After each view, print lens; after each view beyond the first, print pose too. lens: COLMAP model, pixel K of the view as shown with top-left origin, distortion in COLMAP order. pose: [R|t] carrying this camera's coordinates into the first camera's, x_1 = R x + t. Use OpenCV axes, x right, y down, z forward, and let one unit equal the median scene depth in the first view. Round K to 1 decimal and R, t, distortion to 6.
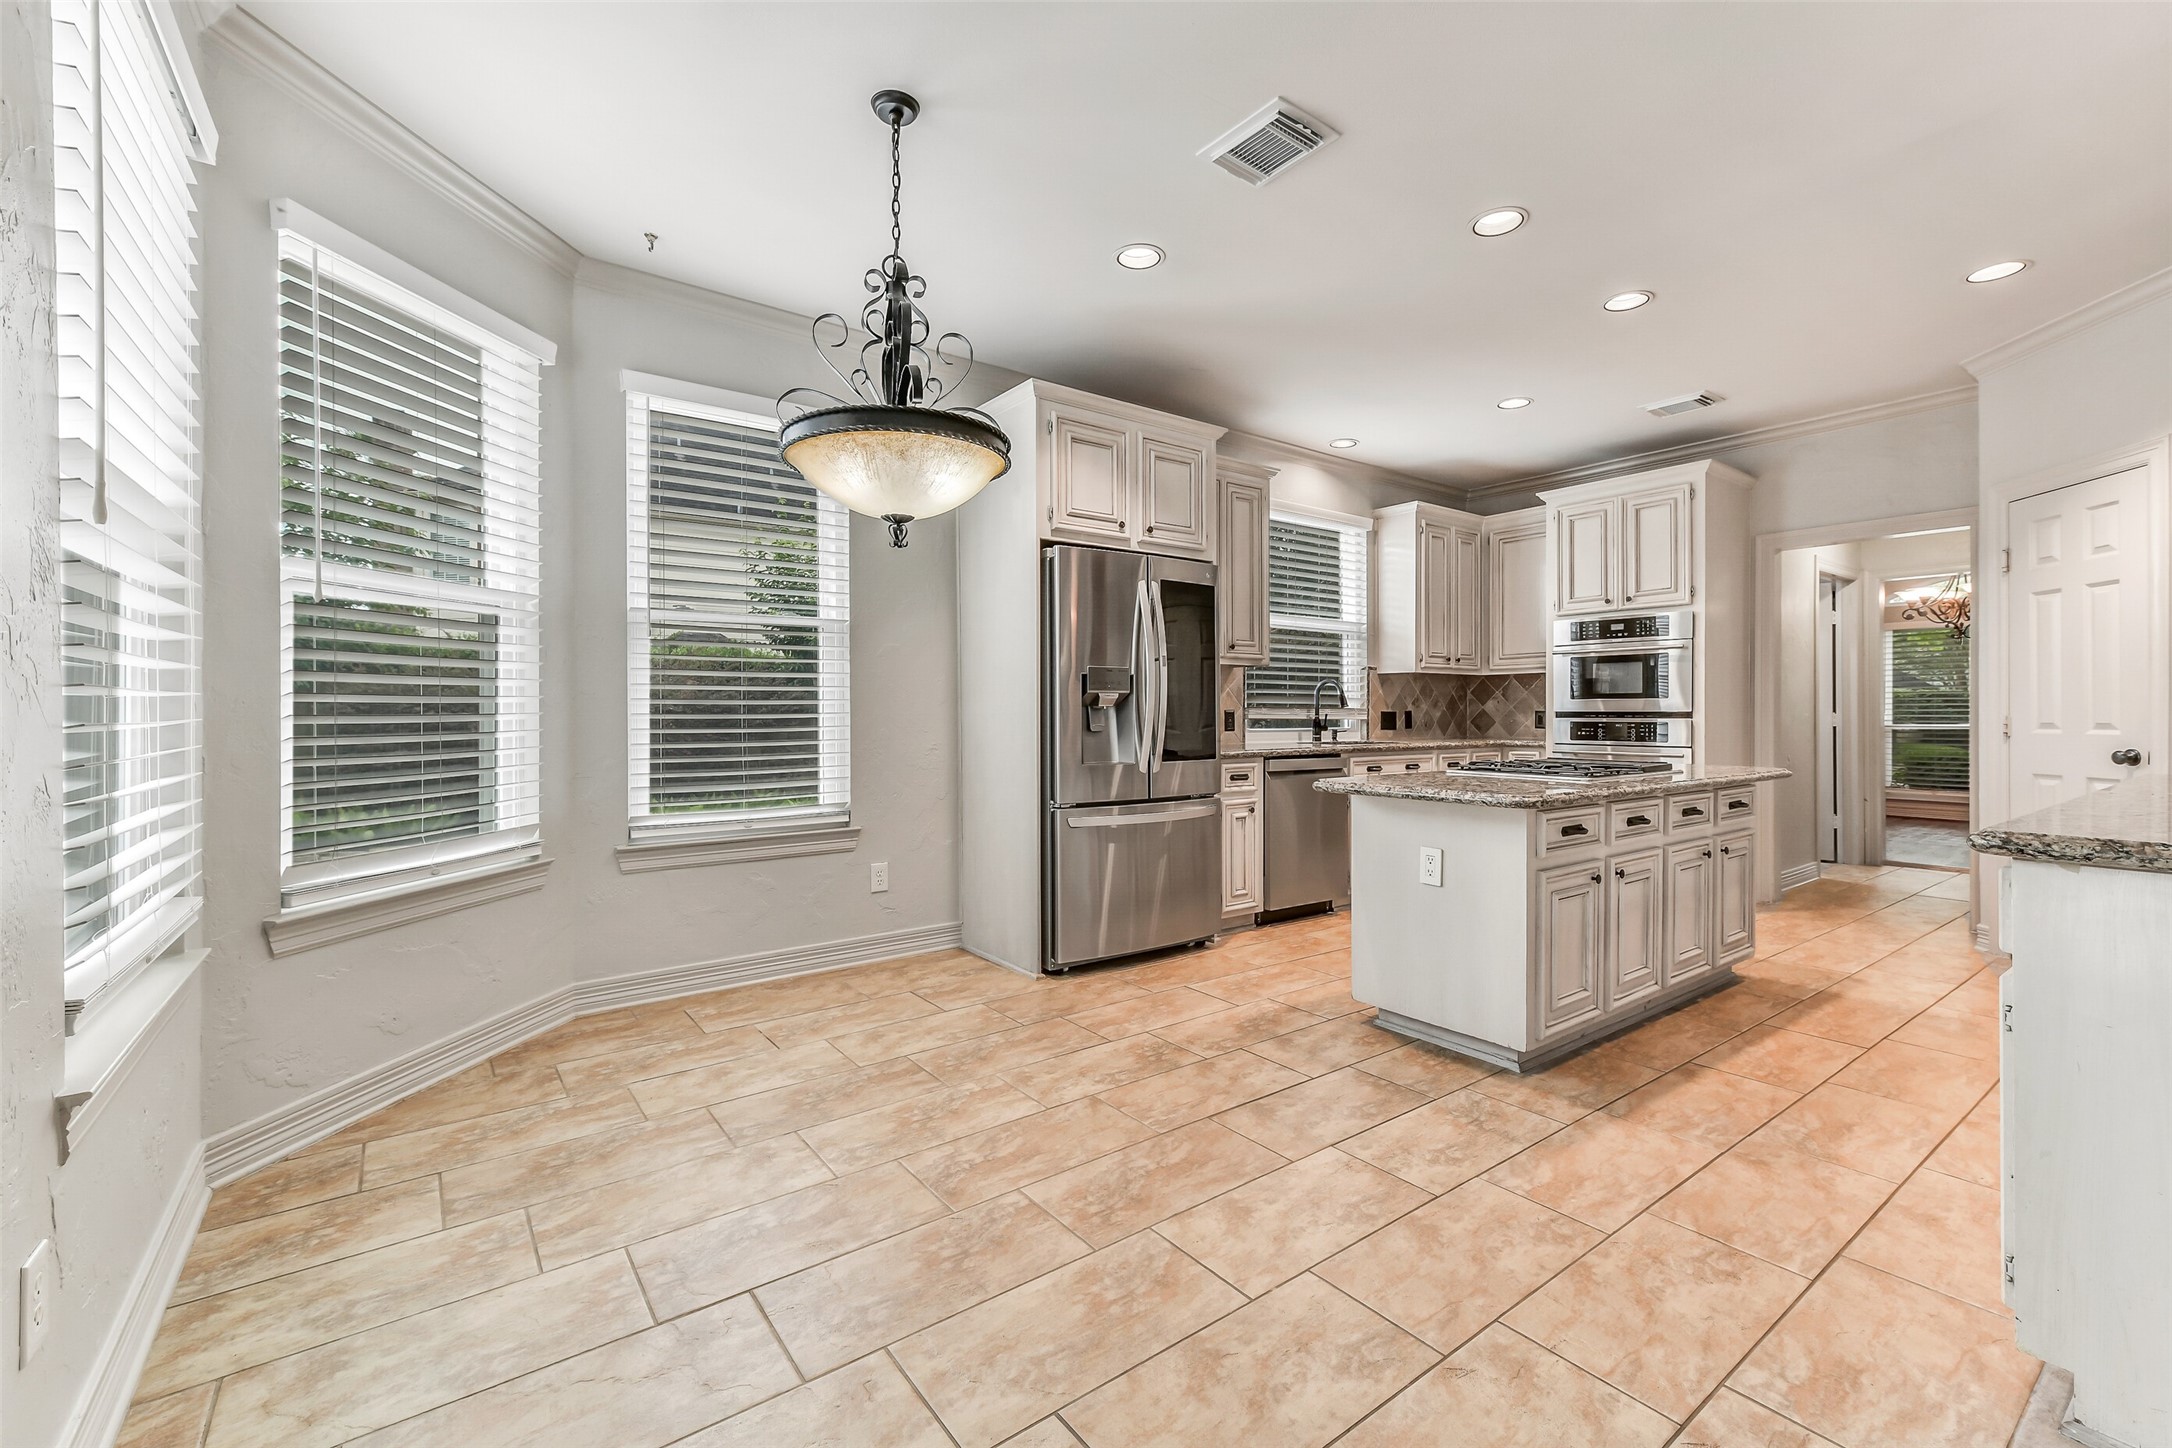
lens RADIAL K [[914.1, 0, 1092.0], [0, 914.1, 716.9], [0, 0, 1]] dist [0.009180, -0.000109]
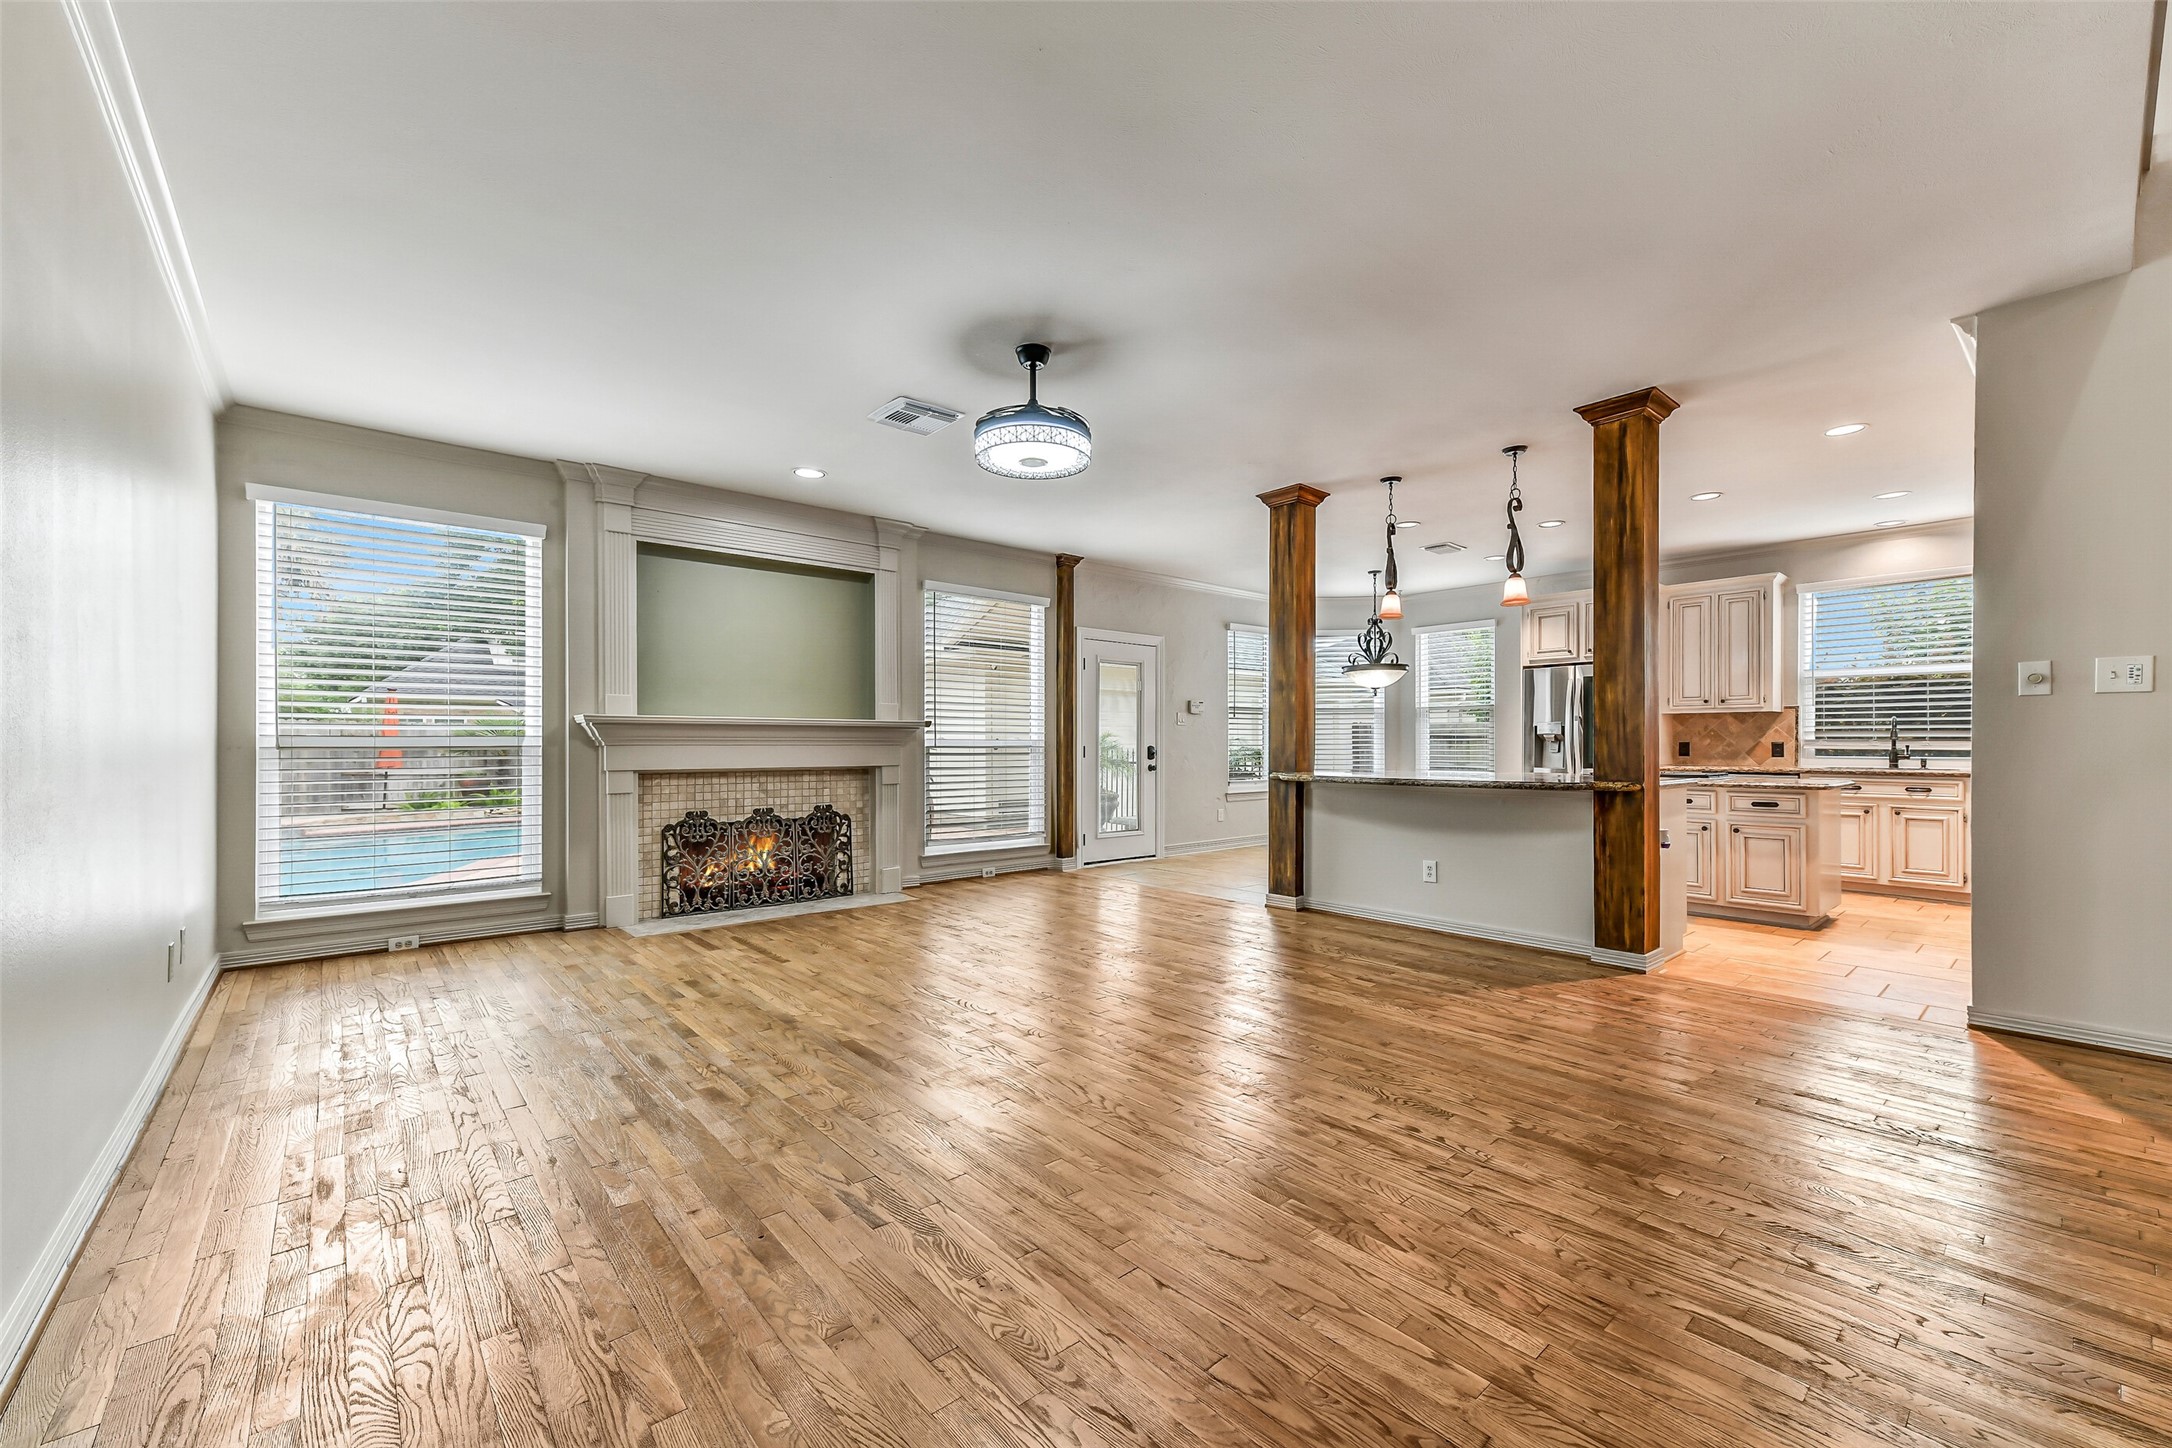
lens RADIAL K [[863.6, 0, 1092.6], [0, 863.6, 743.5], [0, 0, 1]] dist [0.014837, -0.000092]
pose [[0.073541, 0.000443, -0.997292, 2.400712], [-0.005180, 0.999987, 0.000063, 0.000699], [0.997279, 0.005162, 0.073542, -0.256819]]
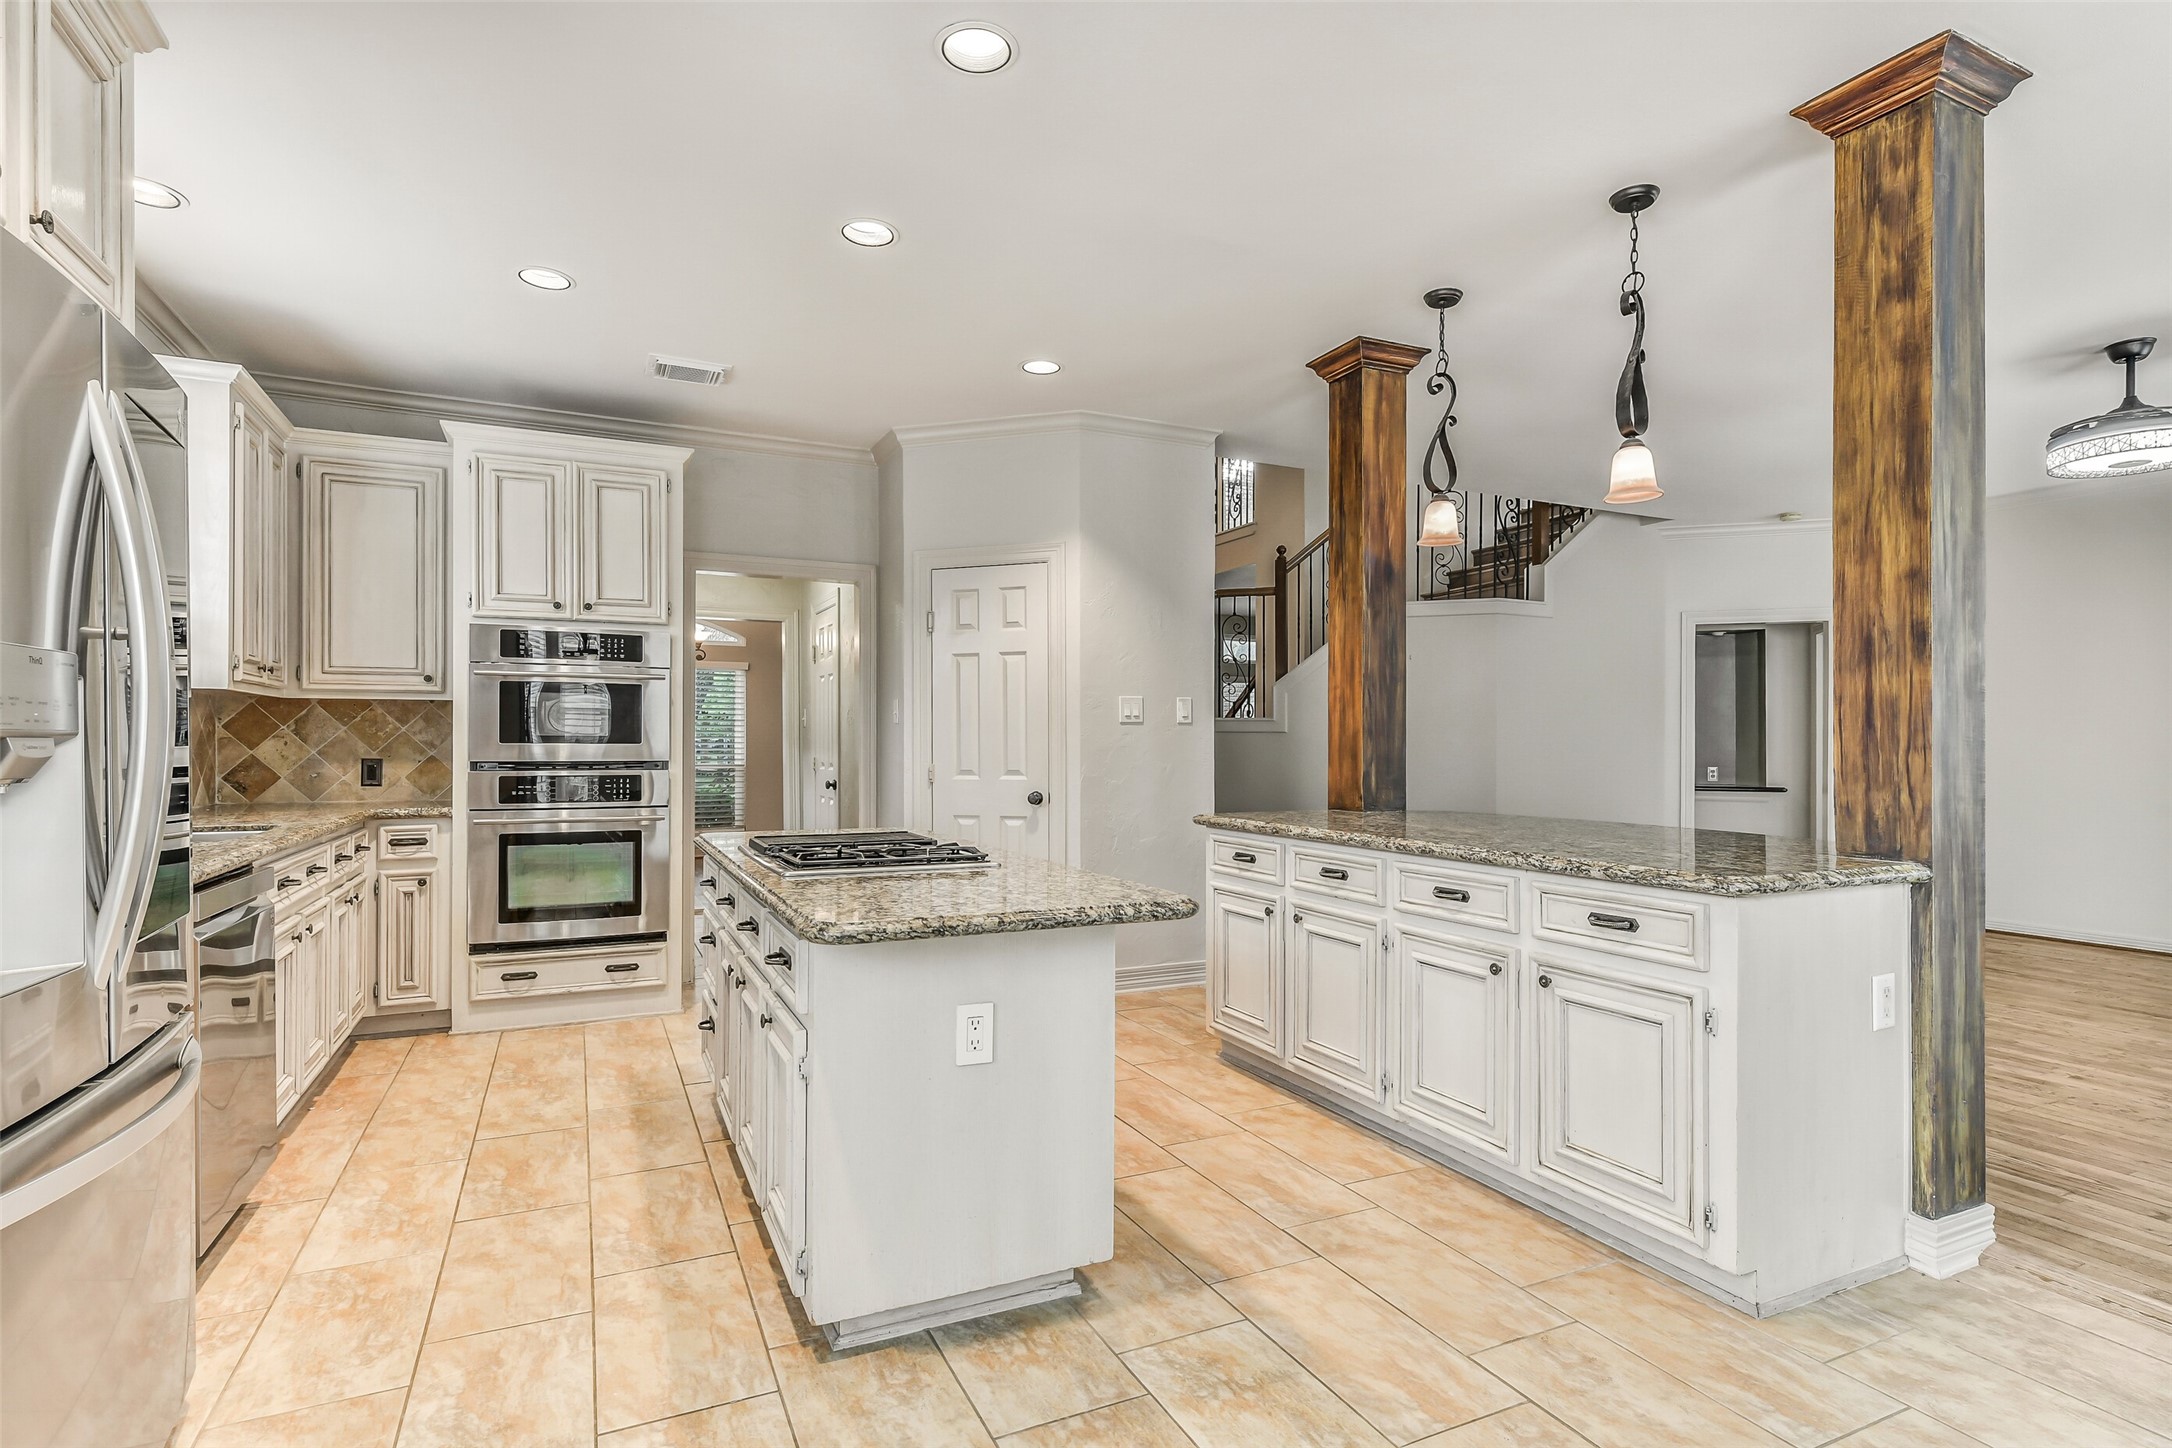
lens RADIAL K [[1081.9, 0, 1093.9], [0, 1081.9, 746.2], [0, 0, 1]] dist [0.004102, 0.000638]
pose [[0.191416, 0.000007, 0.981509, -0.310274], [0.002313, 0.999997, -0.000458, -0.027438], [-0.981506, 0.002358, 0.191415, 0.744700]]
